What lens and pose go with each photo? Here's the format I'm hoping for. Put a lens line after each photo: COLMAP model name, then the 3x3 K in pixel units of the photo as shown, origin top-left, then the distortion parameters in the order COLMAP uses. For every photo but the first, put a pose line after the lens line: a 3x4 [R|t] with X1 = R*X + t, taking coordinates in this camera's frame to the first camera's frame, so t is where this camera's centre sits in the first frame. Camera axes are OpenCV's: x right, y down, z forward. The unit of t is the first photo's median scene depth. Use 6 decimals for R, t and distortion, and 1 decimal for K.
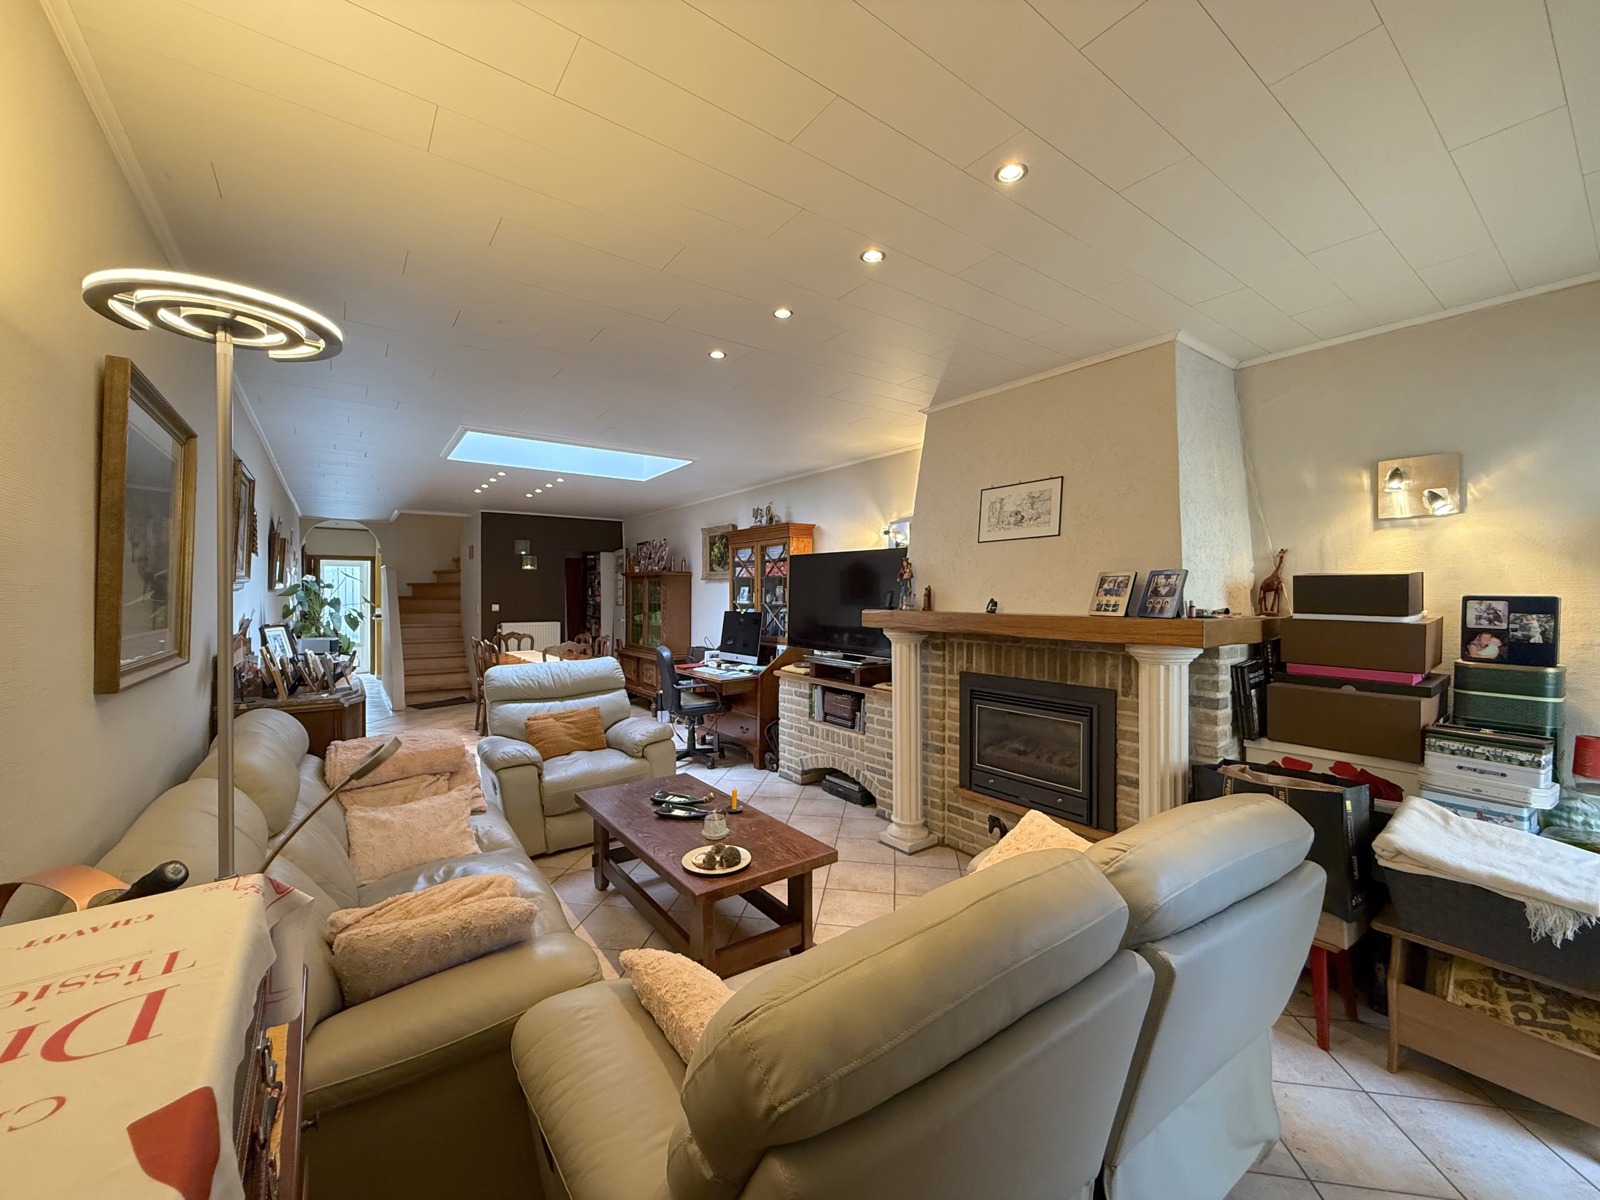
lens RADIAL K [[639.9, 0, 796.5], [0, 639.9, 595.0], [0, 0, 1]] dist [0.002052, 0.000832]
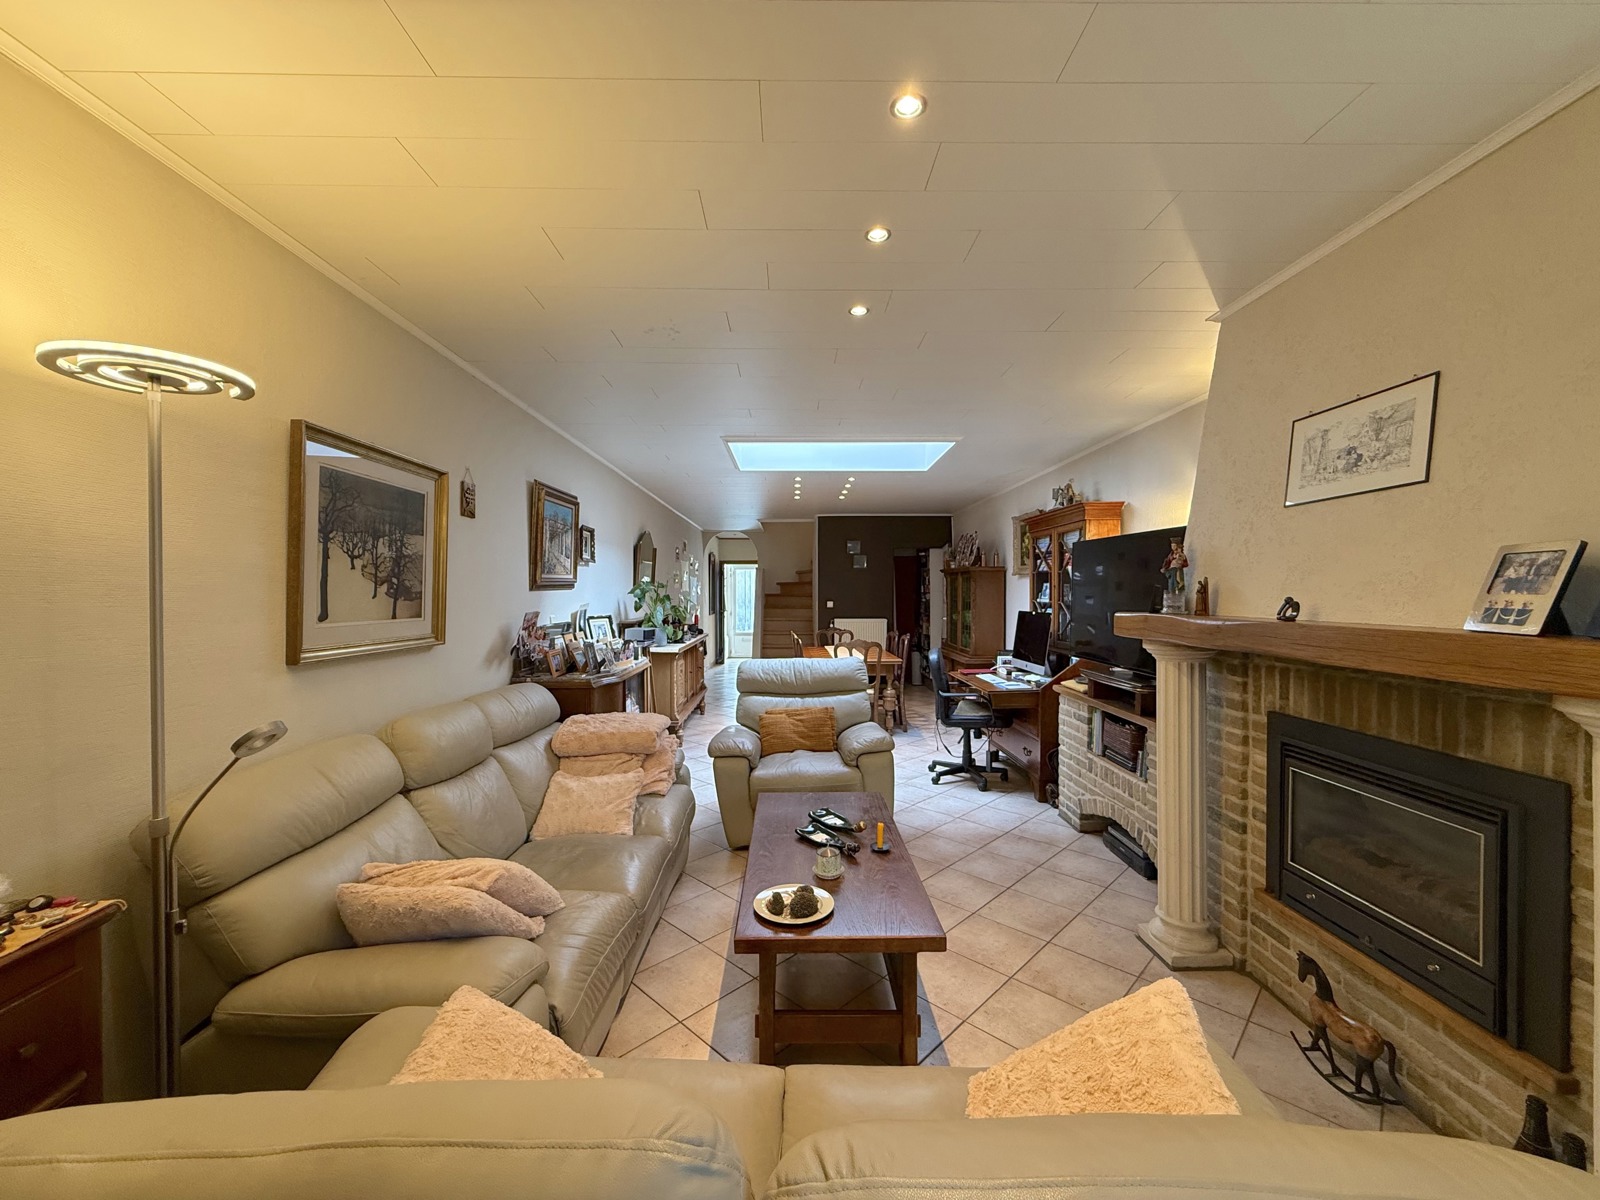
lens RADIAL K [[639.9, 0, 799.0], [0, 639.9, 596.0], [0, 0, 1]] dist [0.002052, 0.000832]
pose [[0.813896, 0.000945, -0.581009, 0.238270], [0.002418, 0.999985, 0.005014, 0.000119], [0.581005, -0.005486, 0.813881, 0.199195]]
